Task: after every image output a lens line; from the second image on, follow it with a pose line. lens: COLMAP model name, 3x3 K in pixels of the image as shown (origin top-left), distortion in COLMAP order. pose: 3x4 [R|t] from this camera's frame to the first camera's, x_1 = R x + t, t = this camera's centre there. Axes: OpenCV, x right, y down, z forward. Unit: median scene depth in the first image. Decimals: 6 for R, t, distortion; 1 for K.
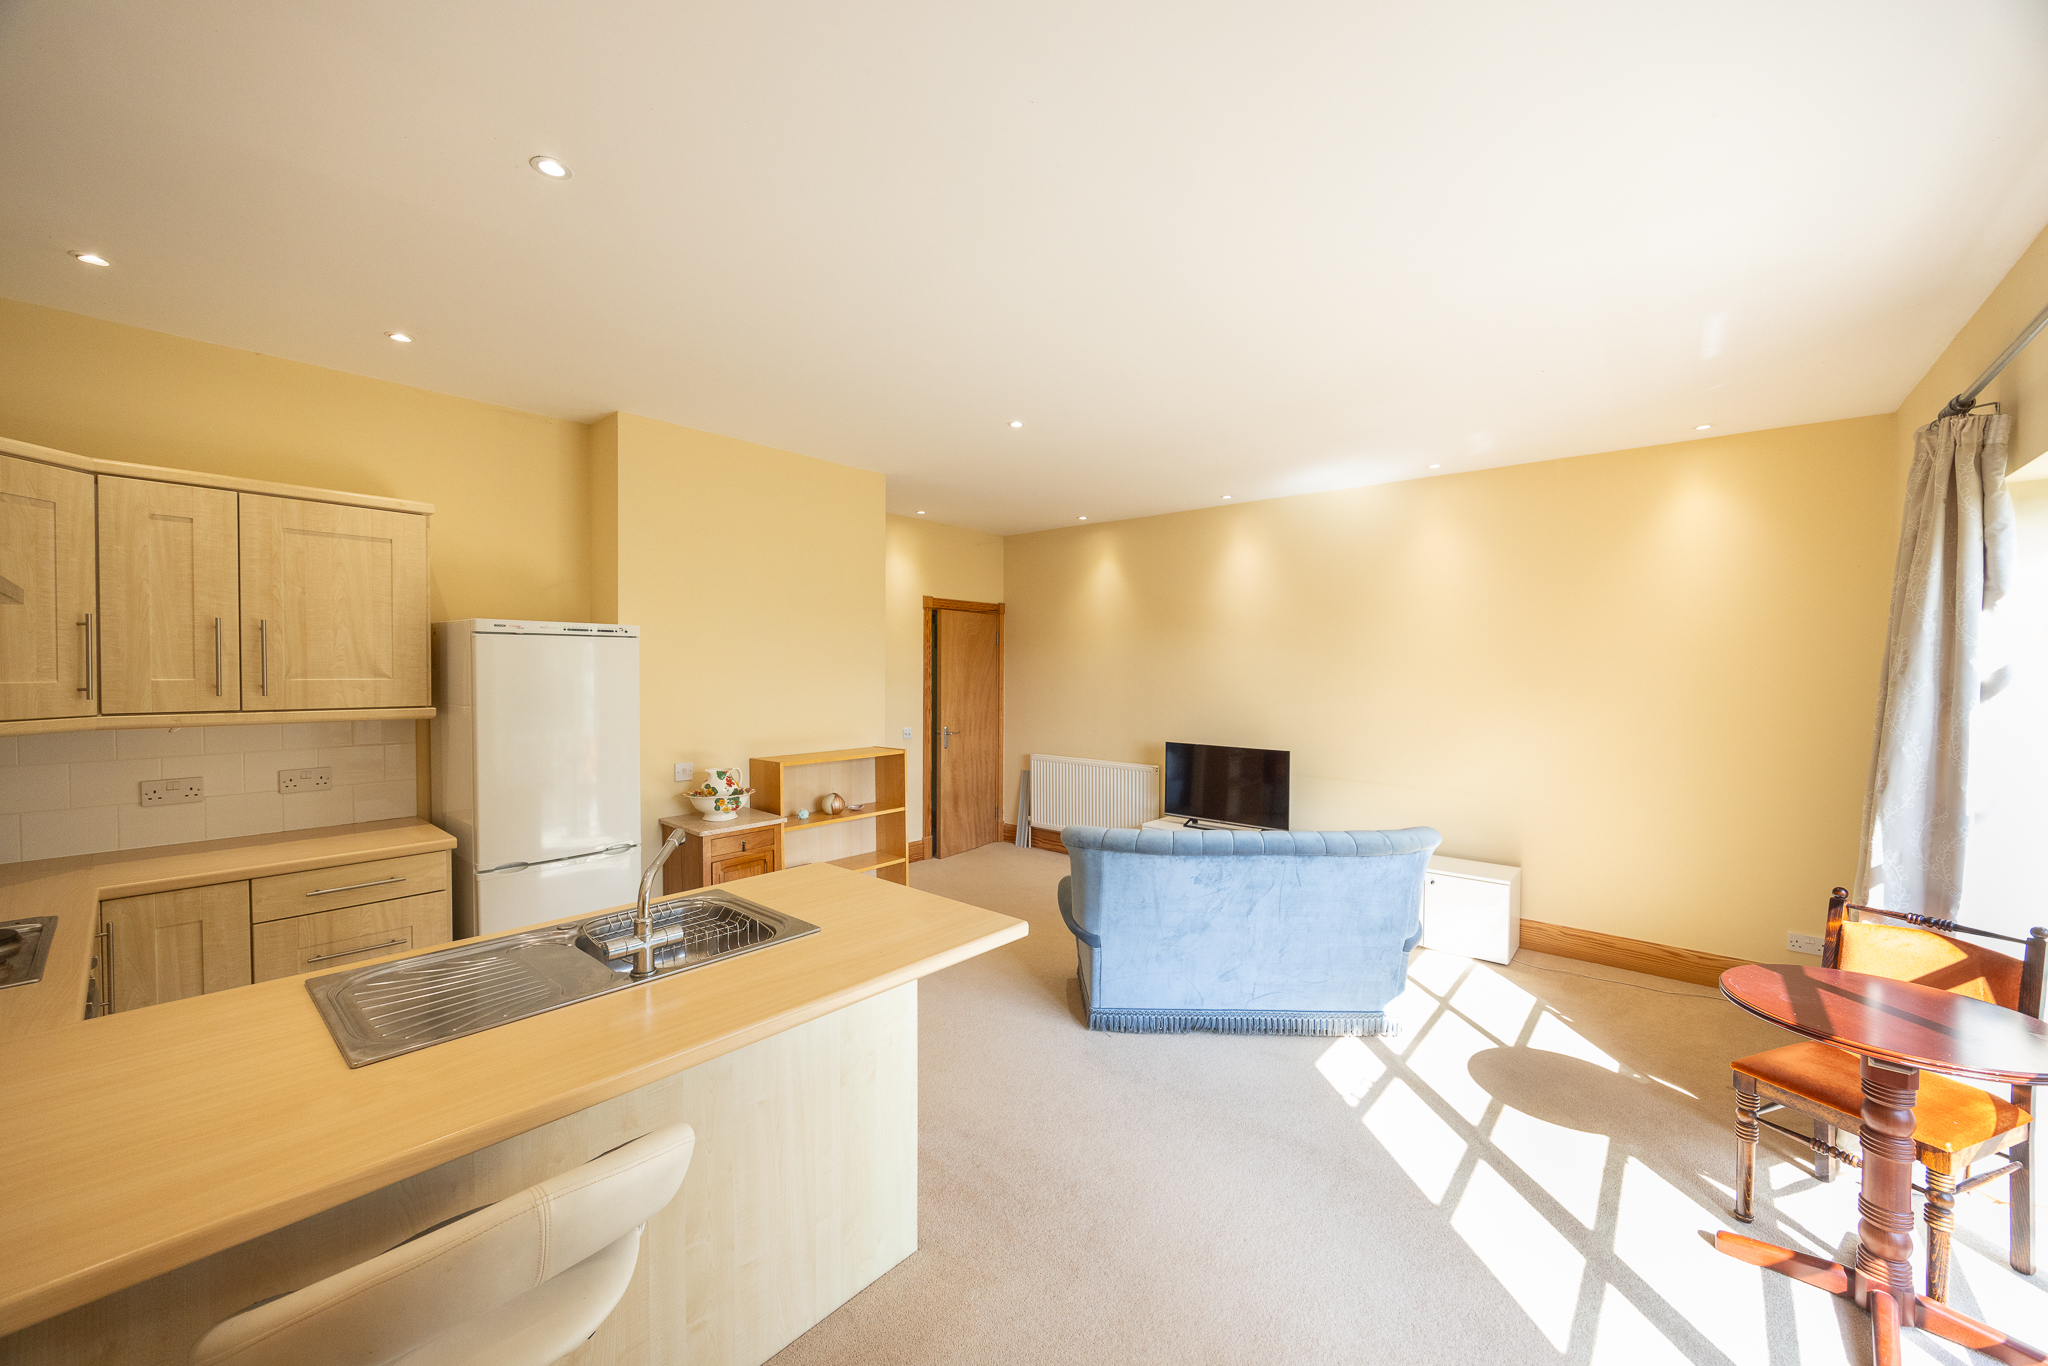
lens RADIAL K [[779.6, 0, 1043.4], [0, 779.6, 678.1], [0, 0, 1]] dist [-0.008209, 0.000264]
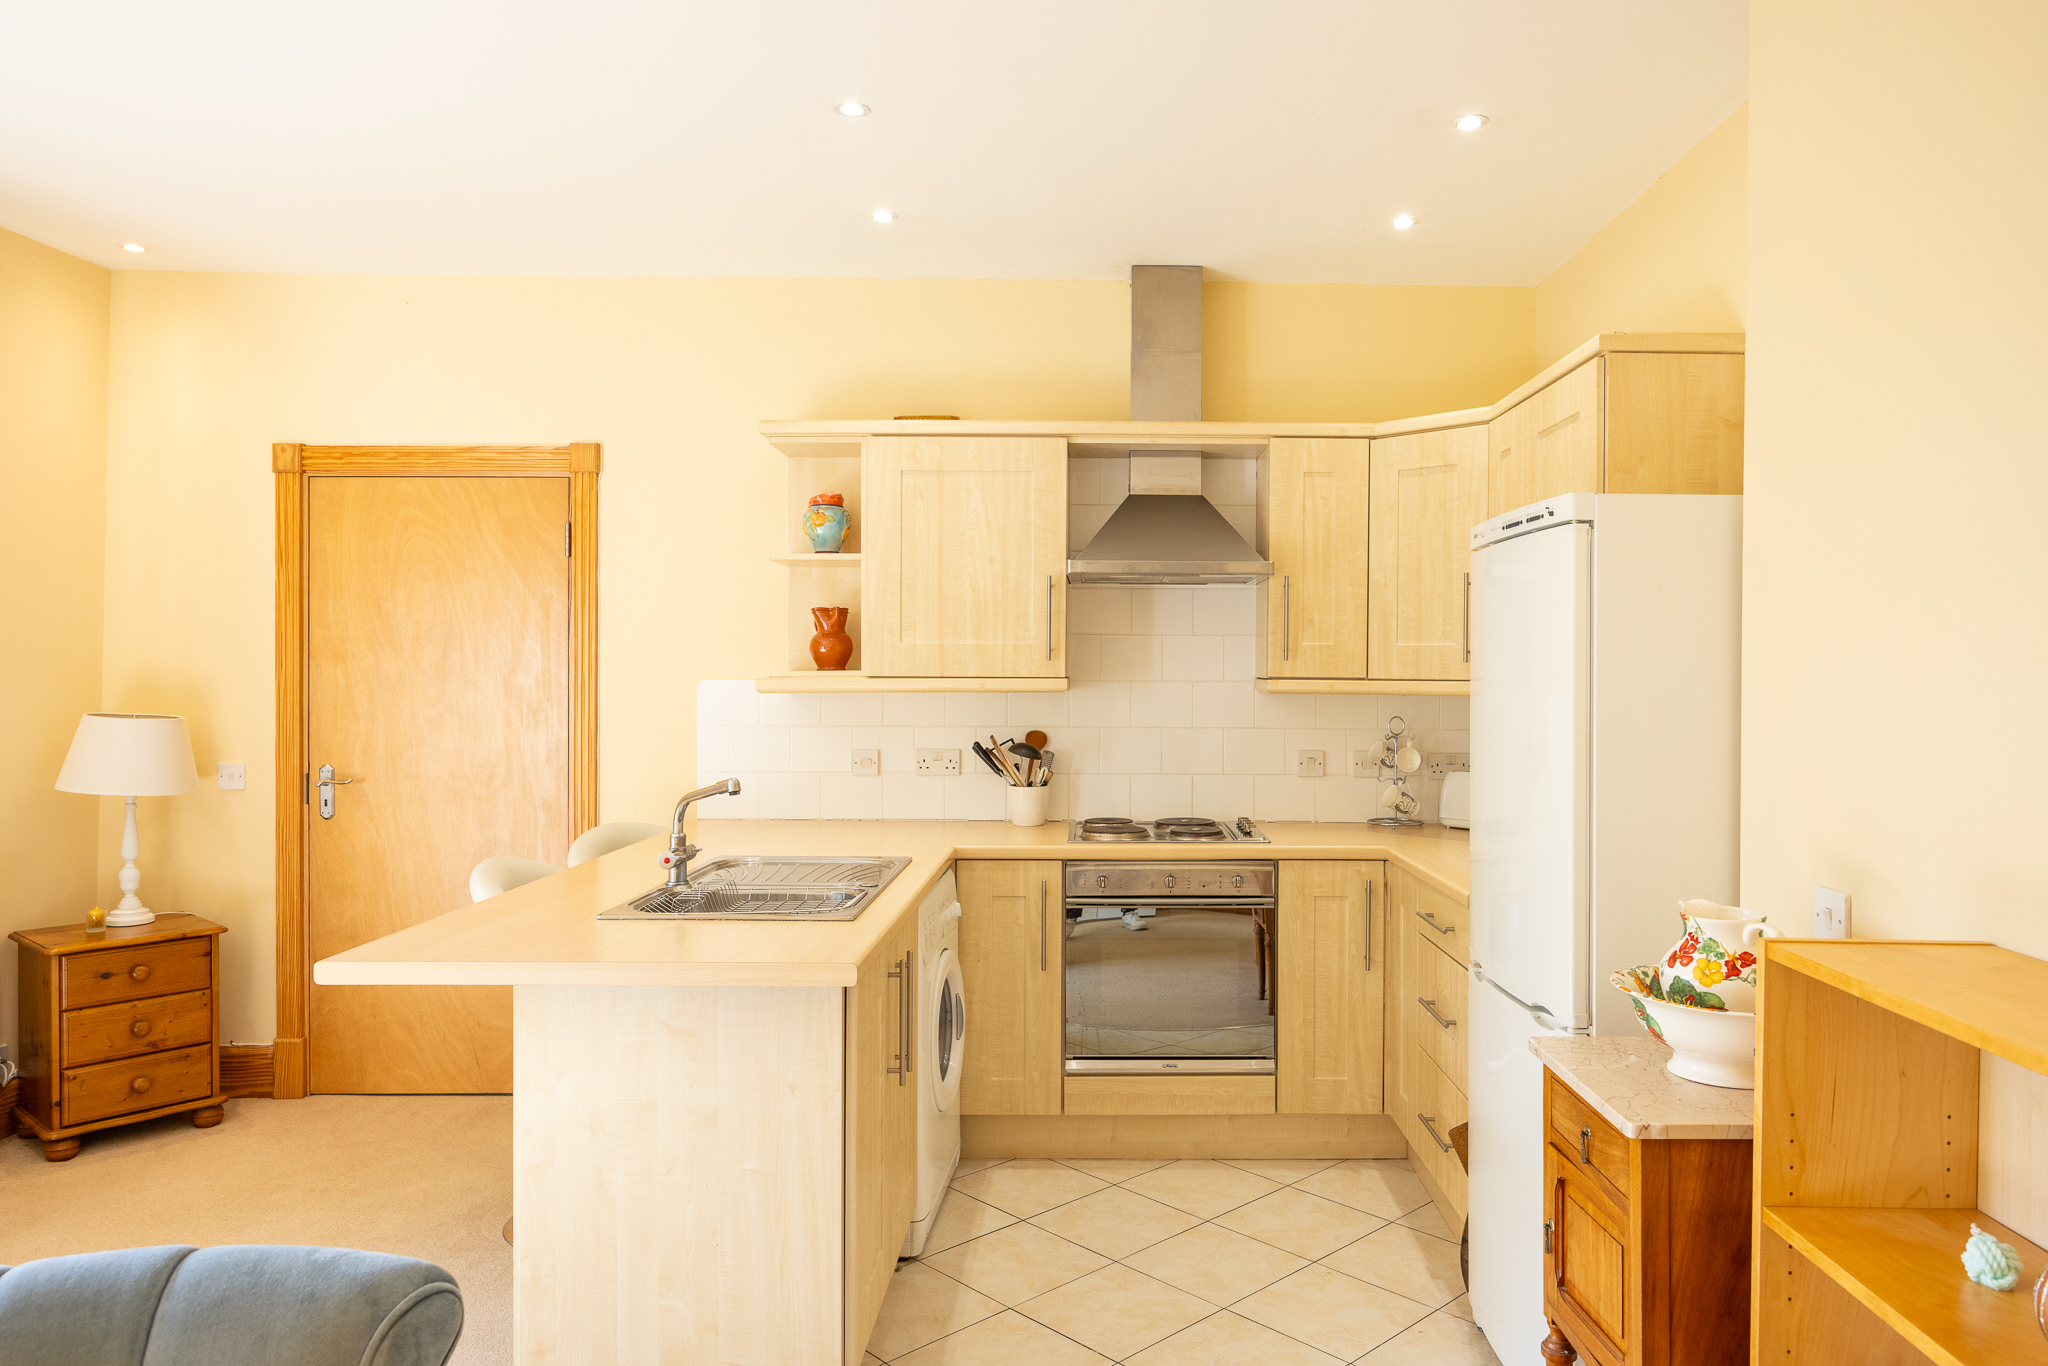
lens RADIAL K [[1351.2, 0, 1106.0], [0, 1351.2, 680.1], [0, 0, 1]] dist [-0.018383, 0.003462]
pose [[-0.760653, -0.007995, -0.649110, 0.103389], [-0.020789, 0.999711, 0.012049, 0.021992], [0.648826, 0.022659, -0.760600, 1.123319]]
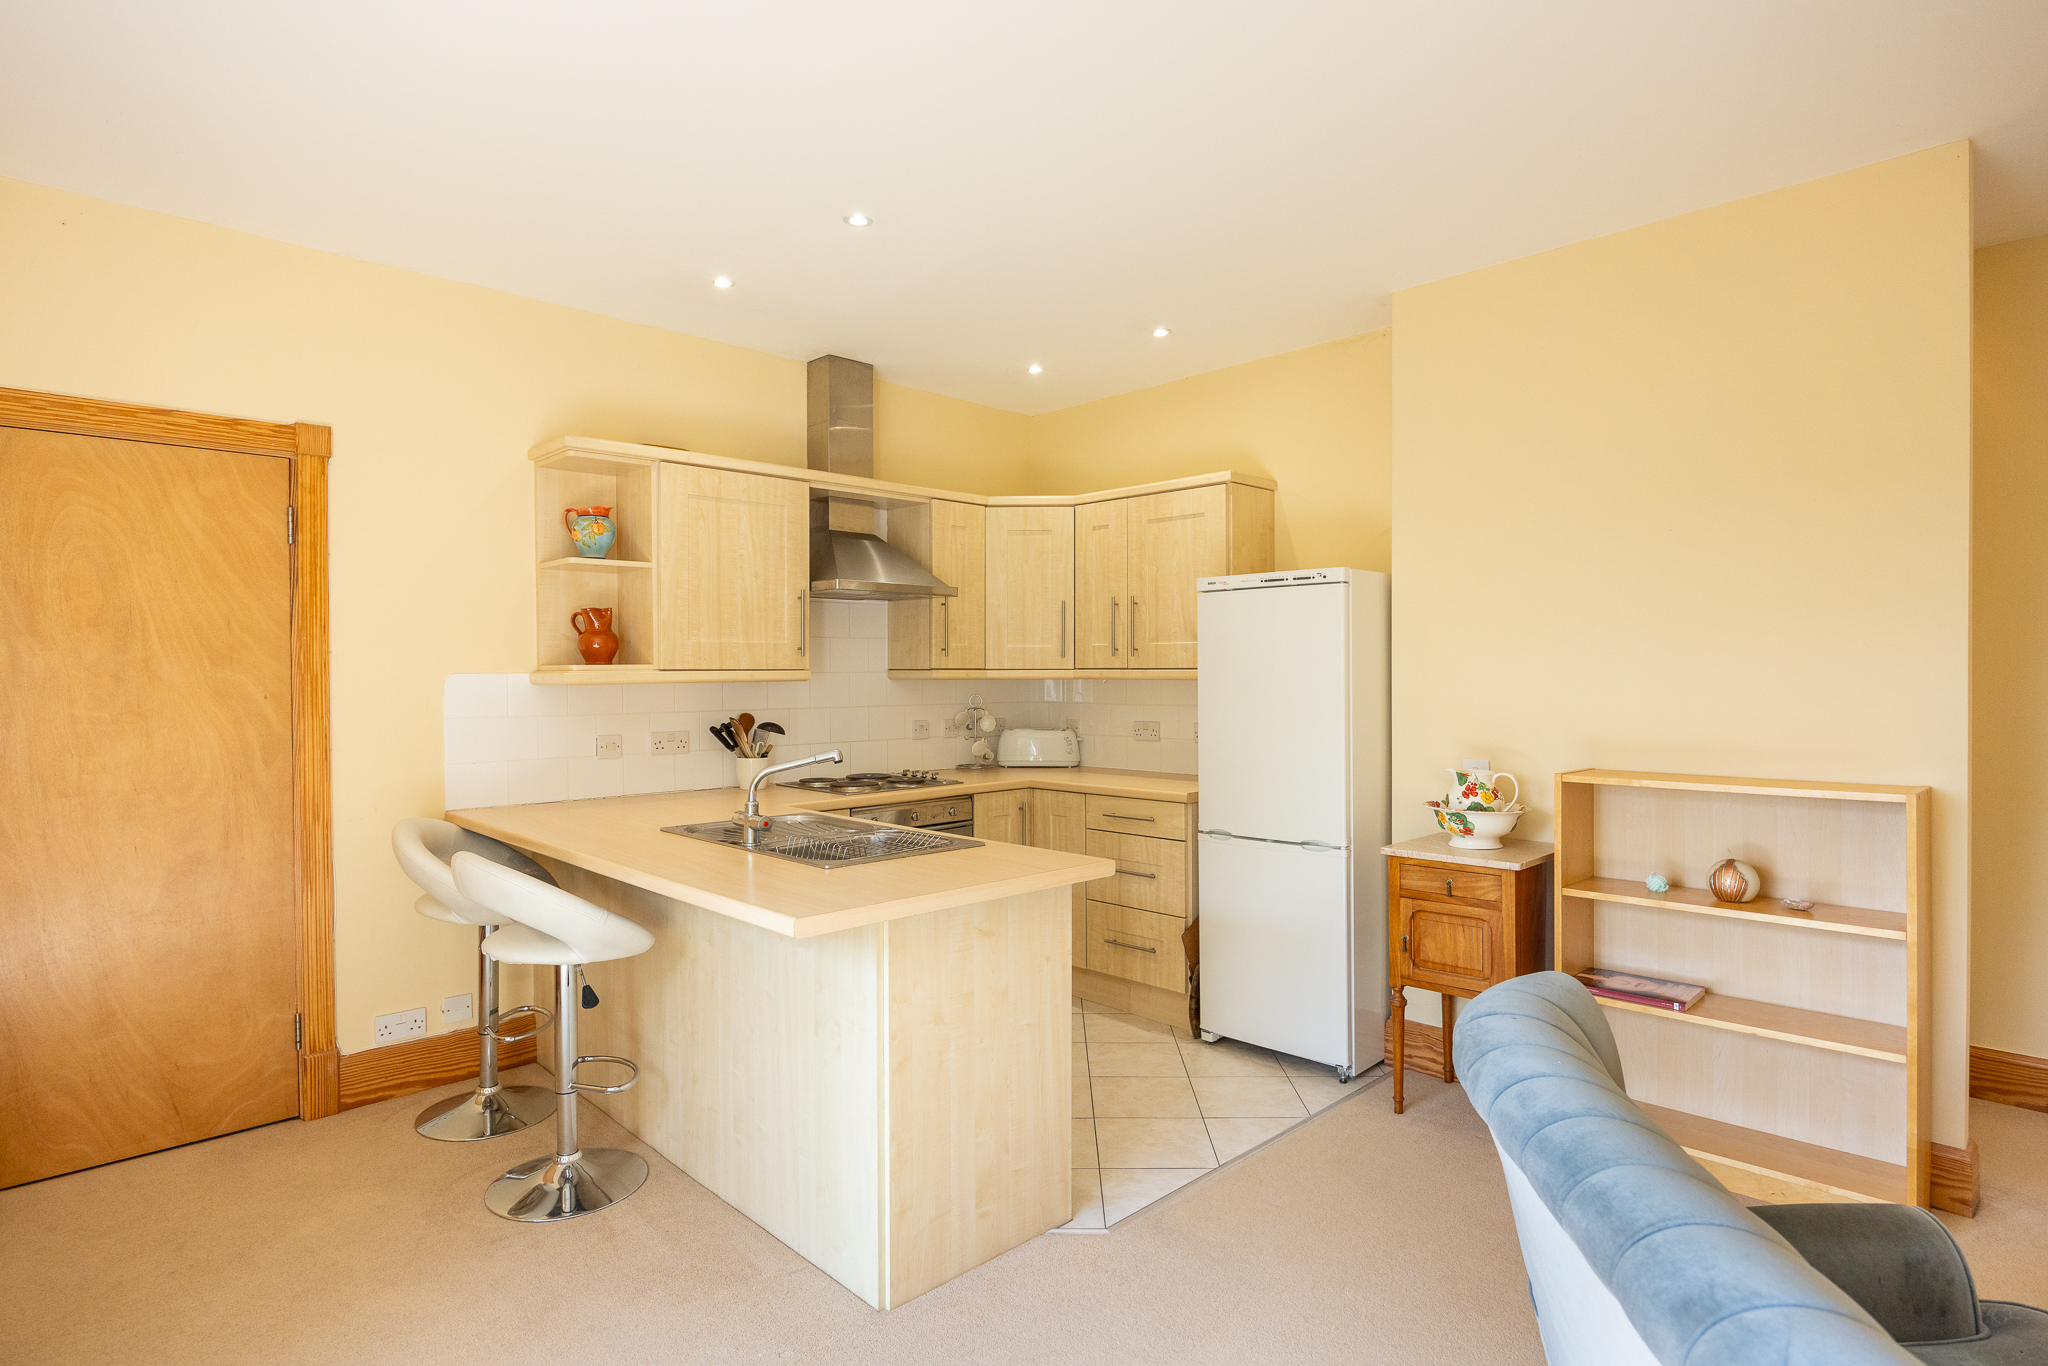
lens RADIAL K [[1070.5, 0, 1023.8], [0, 1070.5, 684.0], [0, 0, 1]] dist [-0.021242, 0.005797]
pose [[-0.099060, 0.002939, -0.995077, 0.472576], [-0.012983, 0.999907, 0.004246, 0.040053], [0.994997, 0.013340, -0.099012, 0.640377]]
